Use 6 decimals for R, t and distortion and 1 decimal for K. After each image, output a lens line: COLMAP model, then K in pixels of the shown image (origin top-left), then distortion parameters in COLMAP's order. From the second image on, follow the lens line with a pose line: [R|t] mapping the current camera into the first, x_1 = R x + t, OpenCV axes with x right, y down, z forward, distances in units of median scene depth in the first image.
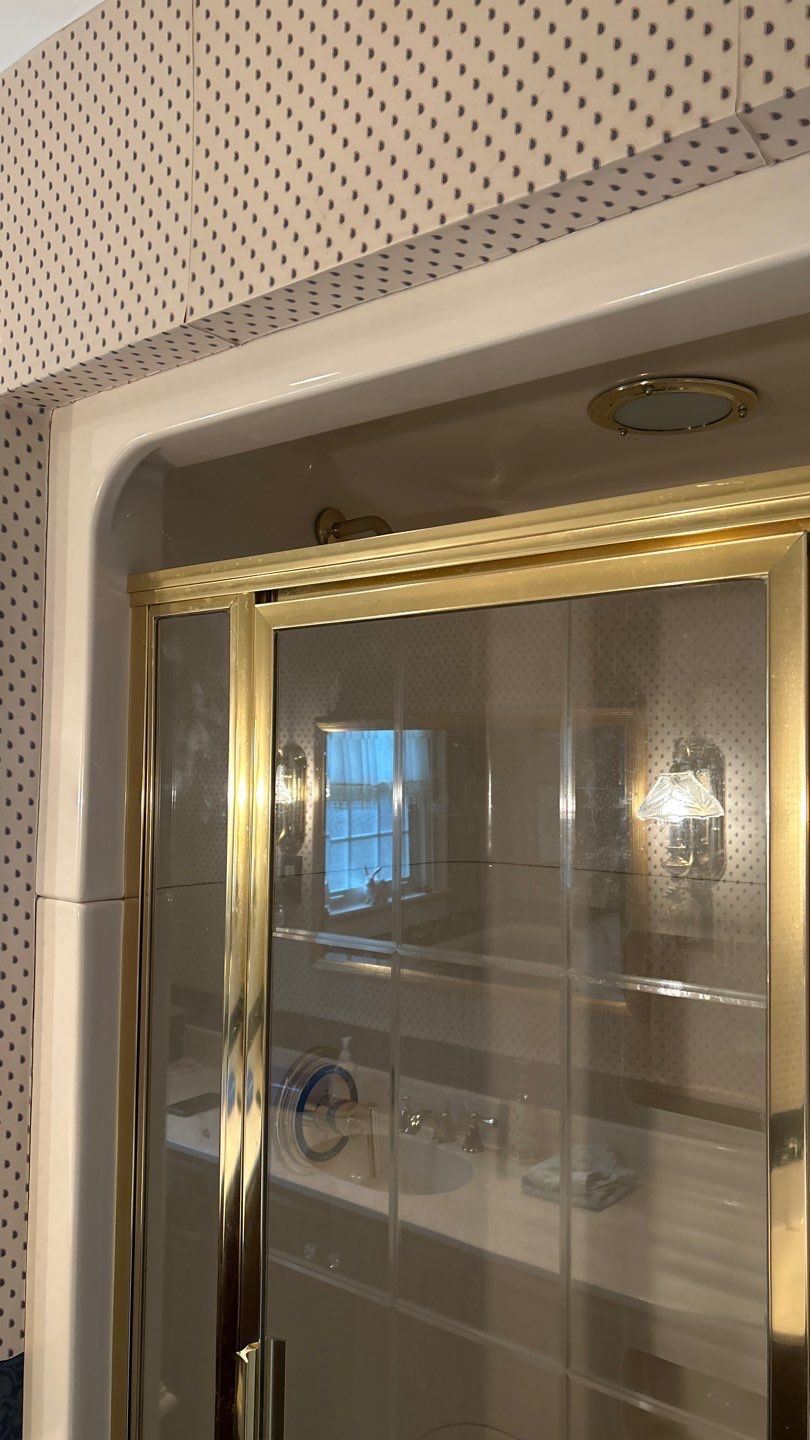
lens RADIAL K [[966.5, 0, 405.0], [0, 966.5, 720.0], [0, 0, 1]] dist [-0.005062, -0.004693]
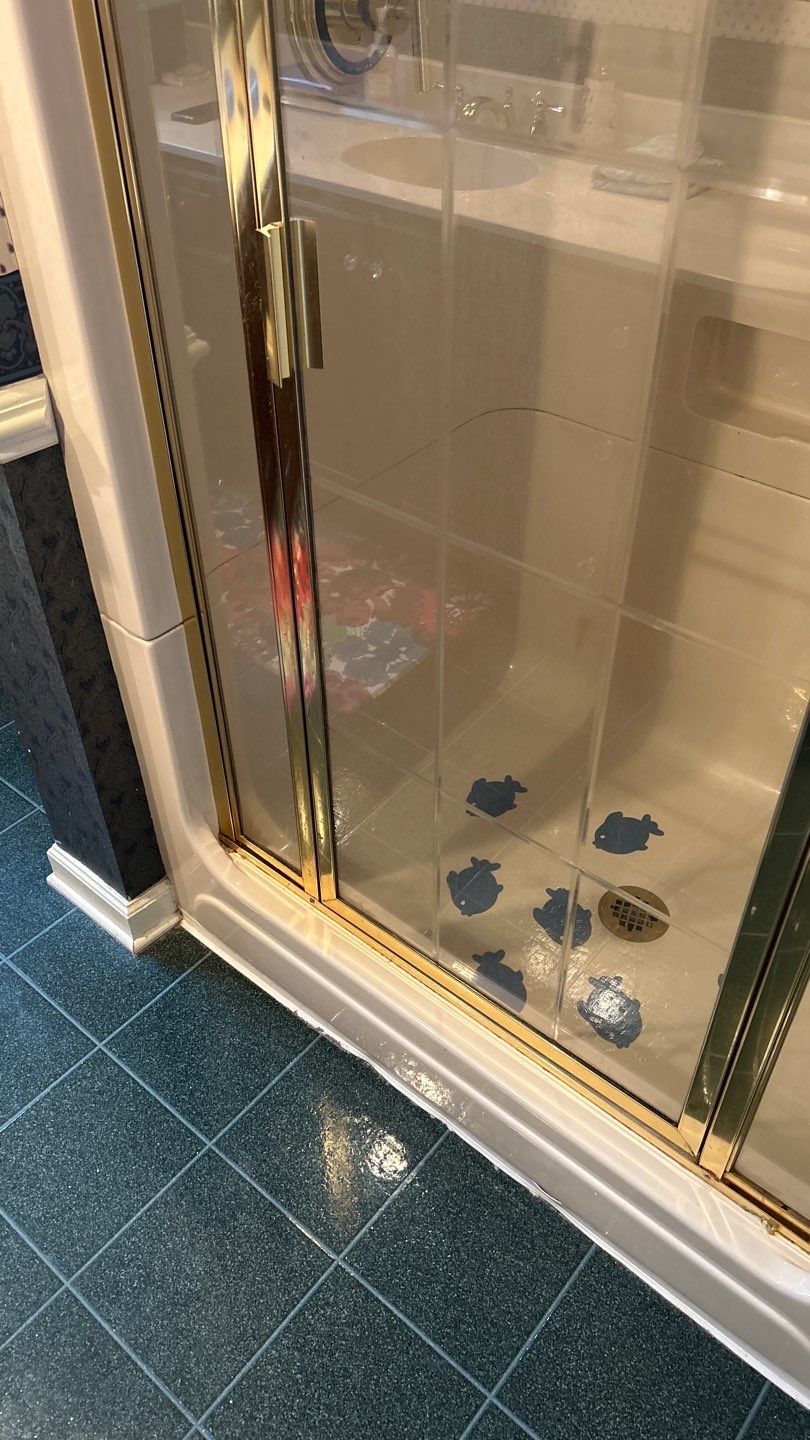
lens RADIAL K [[1087.2, 0, 405.0], [0, 1087.2, 720.0], [0, 0, 1]] dist [0.001741, 0.000207]
pose [[0.999411, -0.002743, -0.034205, -0.011832], [0.025525, 0.725642, 0.687599, 0.179374], [0.022935, -0.688067, 0.725284, 0.016768]]
